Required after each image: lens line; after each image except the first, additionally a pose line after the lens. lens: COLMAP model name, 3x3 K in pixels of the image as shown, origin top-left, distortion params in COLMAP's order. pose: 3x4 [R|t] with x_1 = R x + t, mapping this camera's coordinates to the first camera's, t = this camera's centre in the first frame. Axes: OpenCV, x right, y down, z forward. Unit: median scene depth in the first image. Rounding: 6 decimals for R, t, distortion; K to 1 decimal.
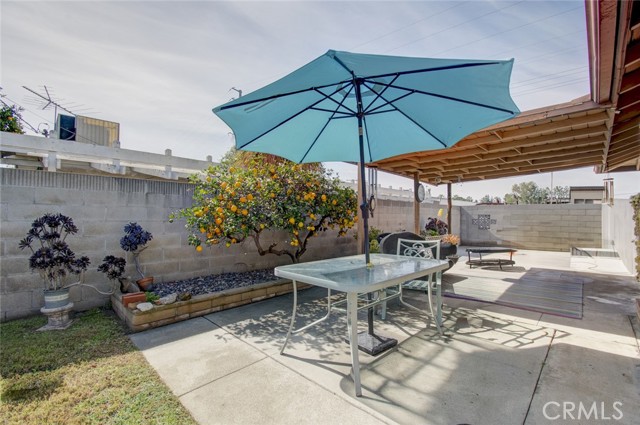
lens RADIAL K [[282.9, 0, 323.3], [0, 282.9, 213.5], [0, 0, 1]] dist [-0.000550, -0.000329]
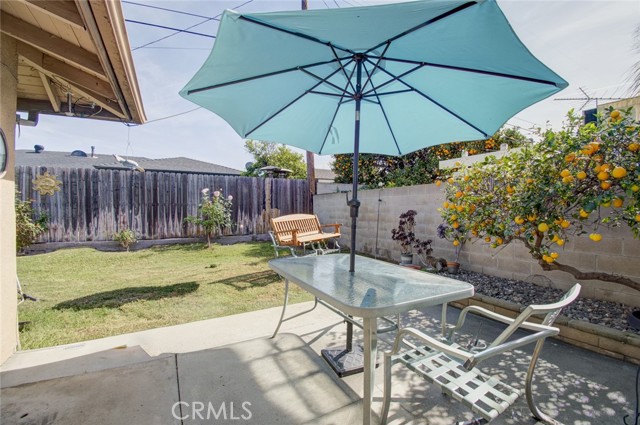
lens RADIAL K [[282.9, 0, 320.6], [0, 282.9, 214.1], [0, 0, 1]] dist [-0.000550, -0.000329]
pose [[-0.303467, 0.012953, -0.952754, 0.857911], [0.015794, 0.999839, 0.008562, -0.001223], [0.952711, -0.012450, -0.303623, 0.998658]]
